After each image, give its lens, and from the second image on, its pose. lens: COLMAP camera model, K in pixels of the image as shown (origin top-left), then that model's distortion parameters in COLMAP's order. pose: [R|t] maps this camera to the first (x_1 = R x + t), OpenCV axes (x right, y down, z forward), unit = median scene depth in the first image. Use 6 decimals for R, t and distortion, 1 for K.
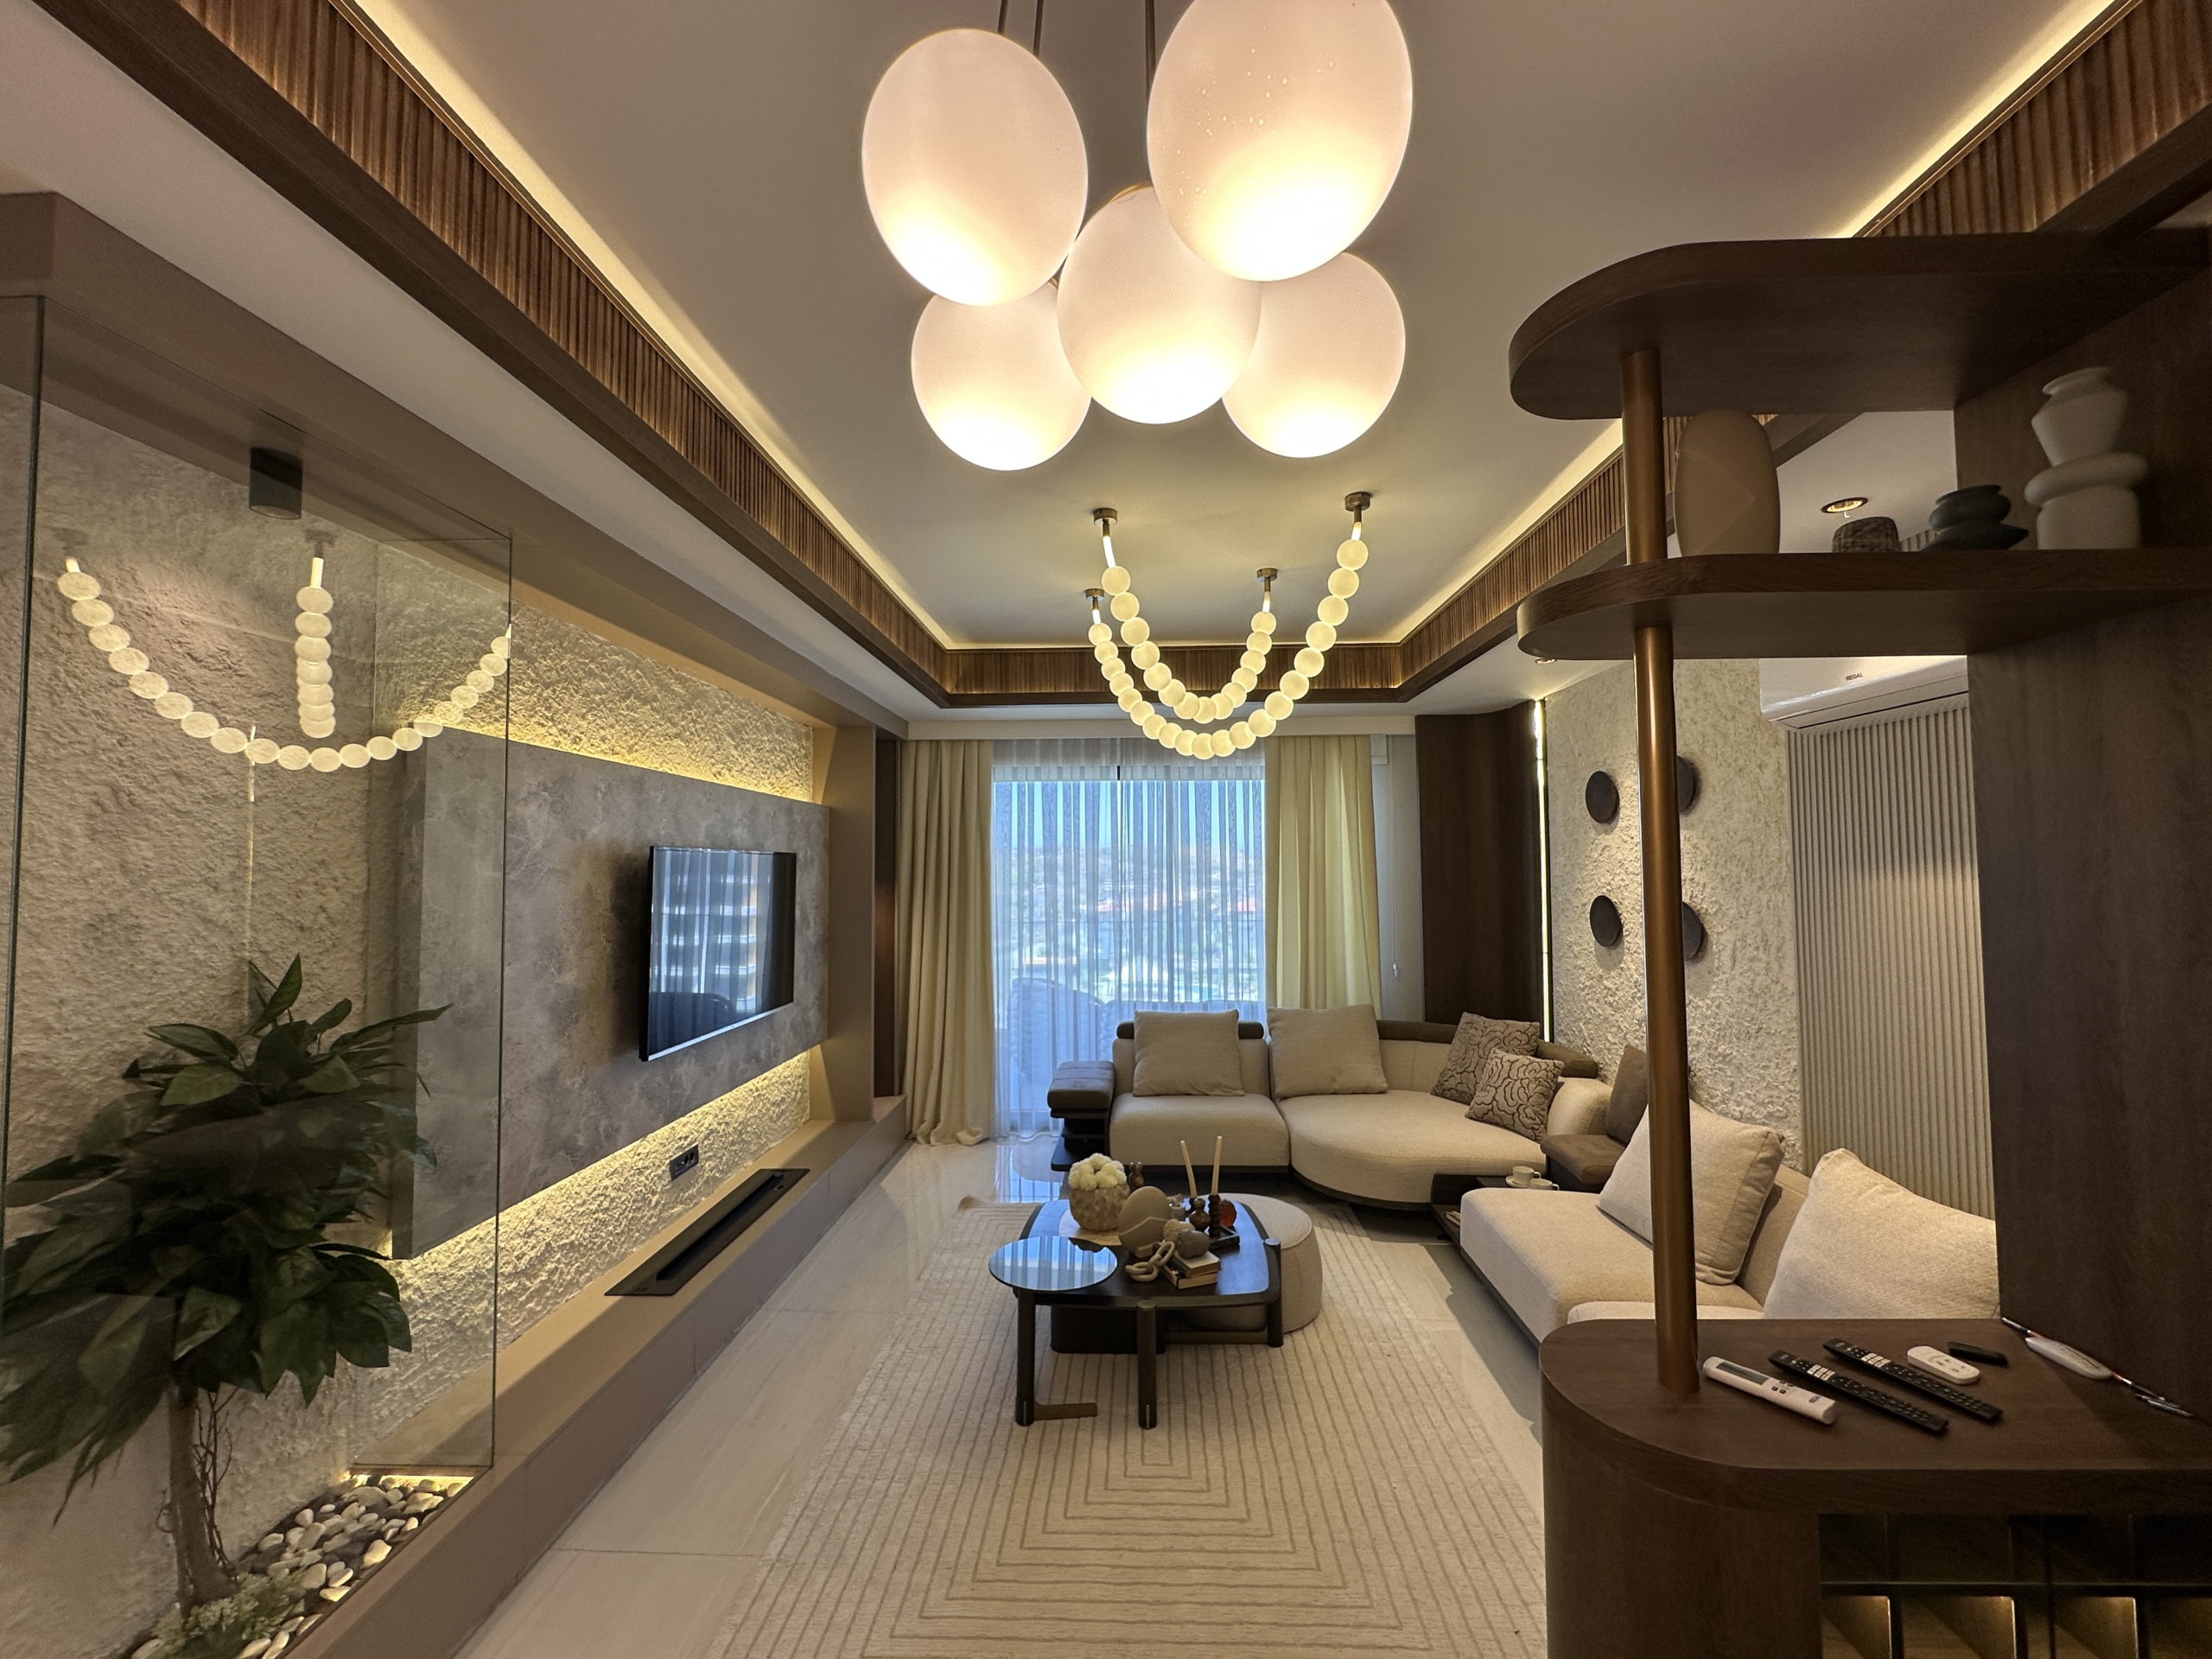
lens RADIAL K [[886.7, 0, 1107.3], [0, 886.7, 830.0], [0, 0, 1]] dist [-0.001042, 0.000447]
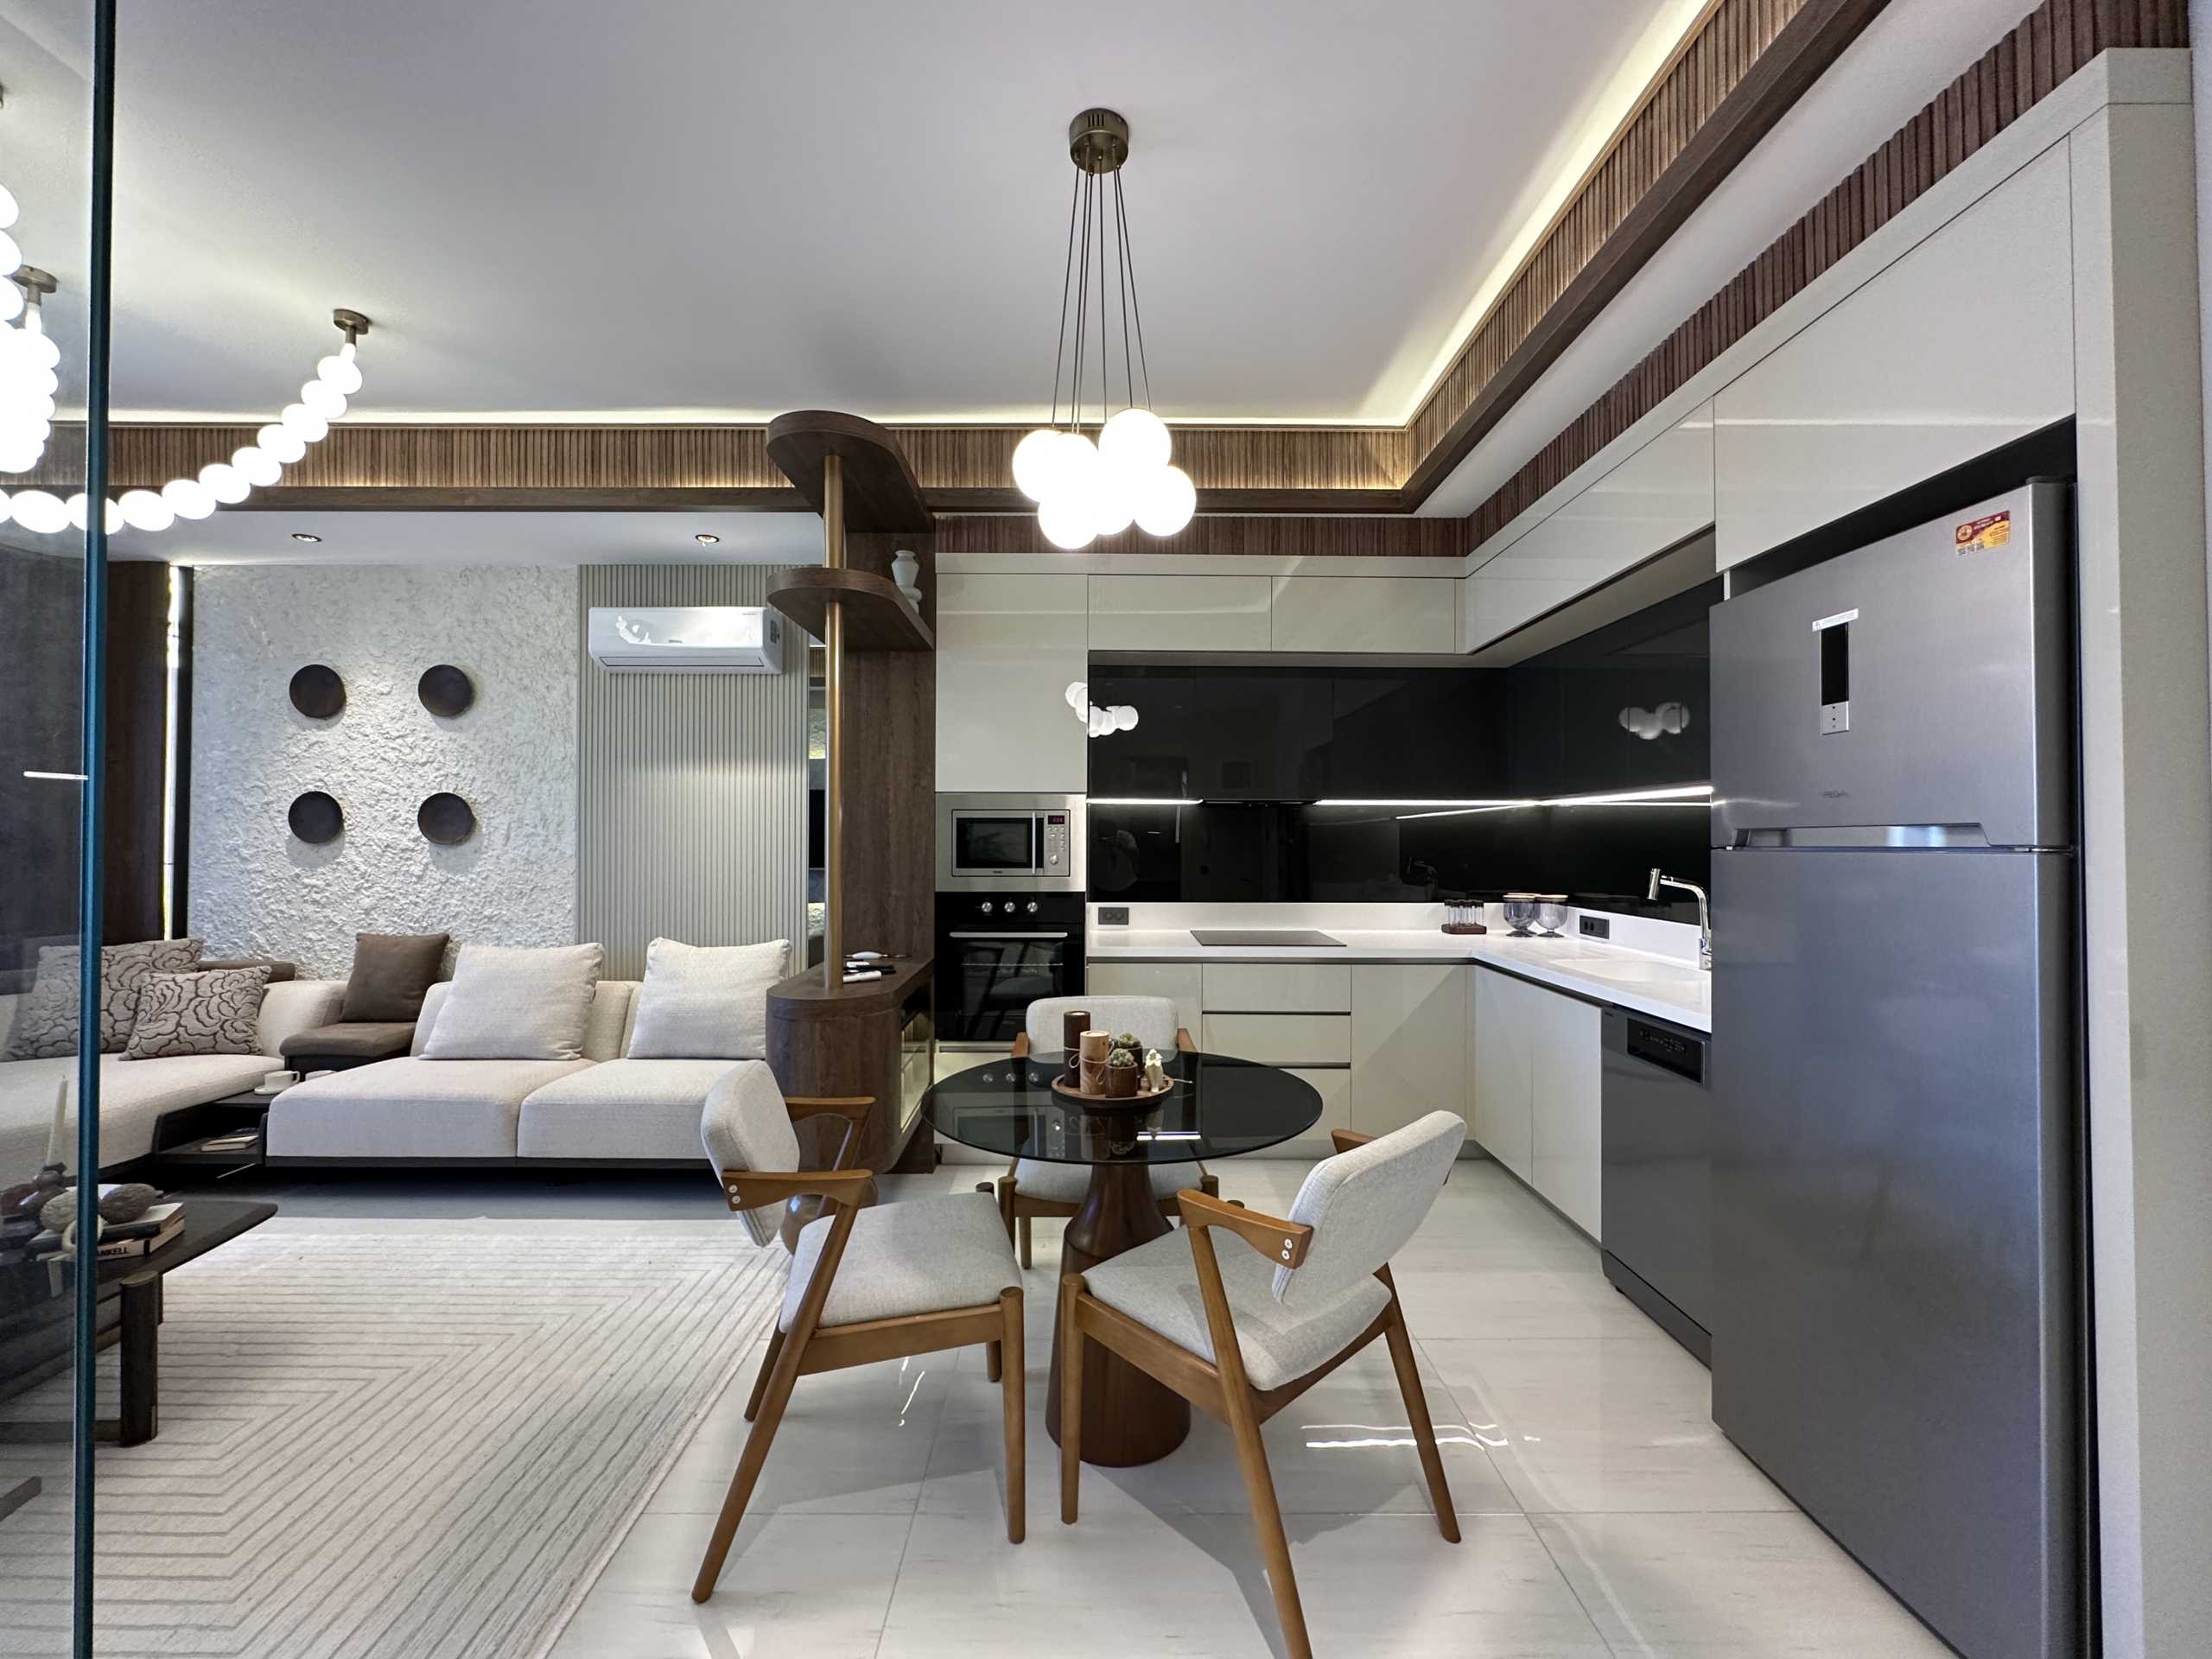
lens RADIAL K [[886.7, 0, 1107.3], [0, 886.7, 830.0], [0, 0, 1]] dist [-0.001042, 0.000447]
pose [[-0.050533, 0.014925, 0.998611, -0.609307], [-0.045073, 0.998835, -0.017209, 0.122782], [-0.997705, -0.045880, -0.049801, 0.222886]]
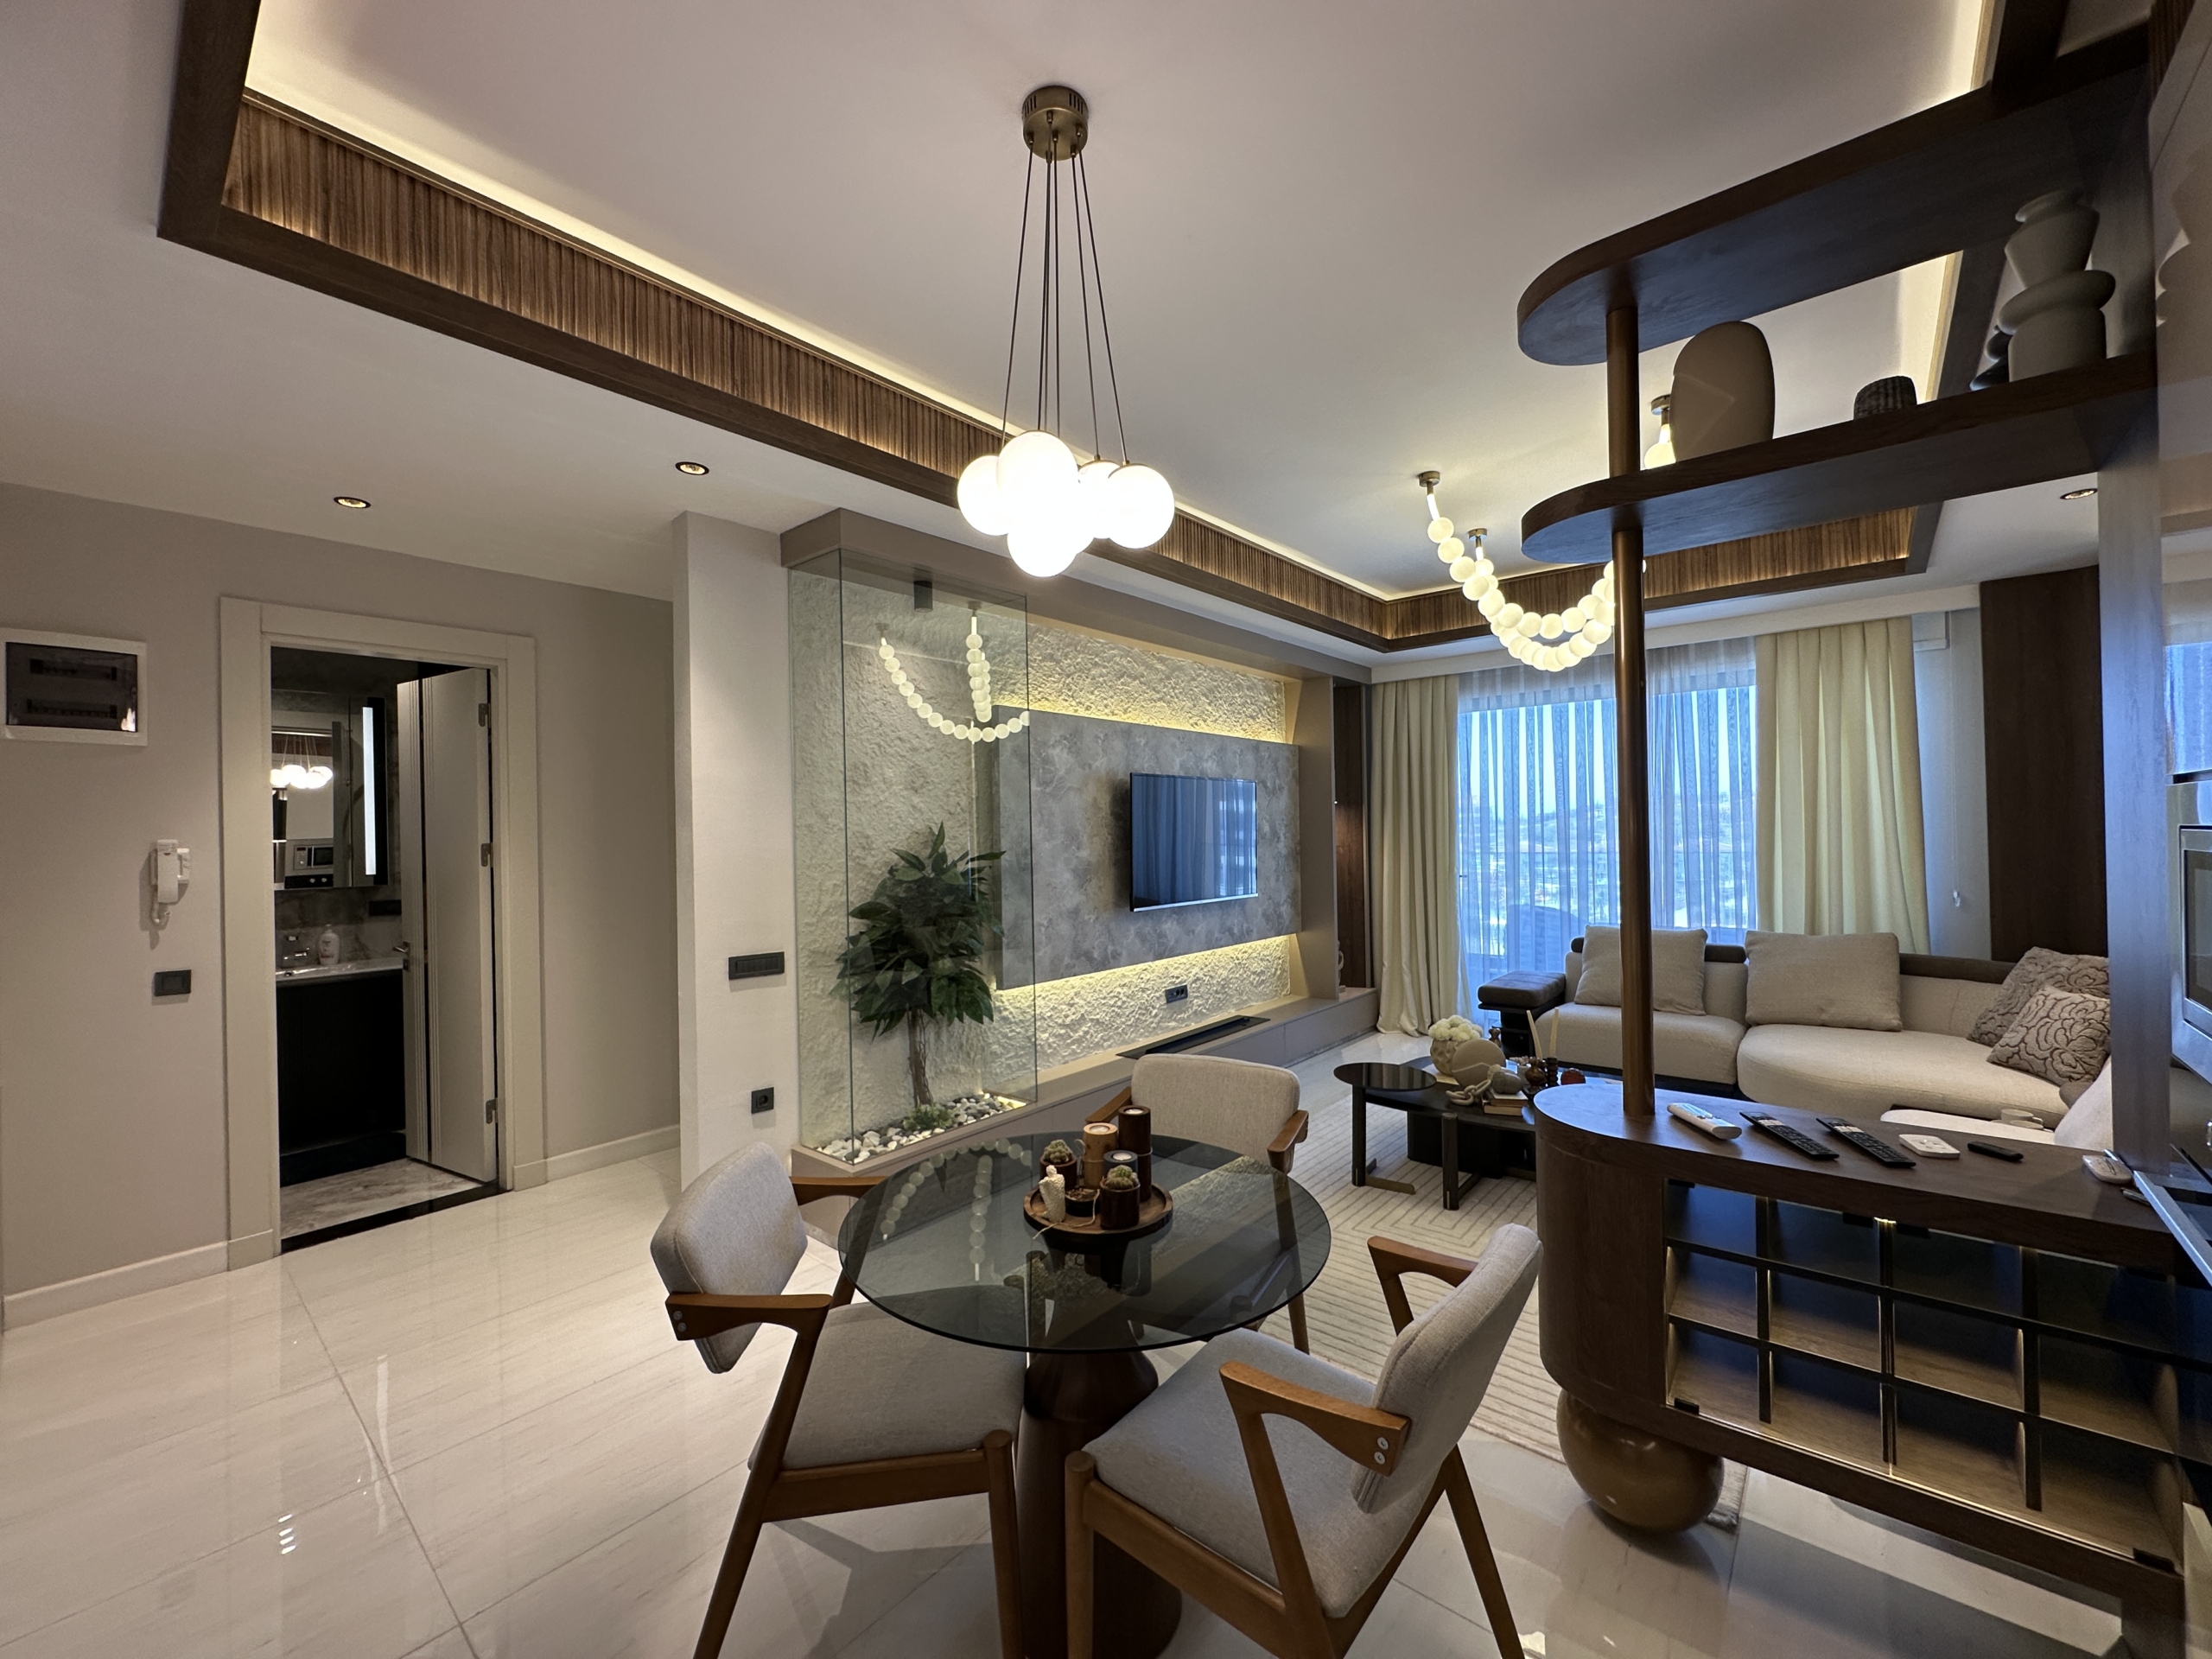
lens RADIAL K [[886.7, 0, 1107.3], [0, 886.7, 830.0], [0, 0, 1]] dist [-0.001042, 0.000447]
pose [[0.786926, -0.011031, -0.616948, 0.370023], [0.041792, 0.998497, 0.035453, 0.056764], [0.615630, -0.053683, 0.786205, -0.218842]]
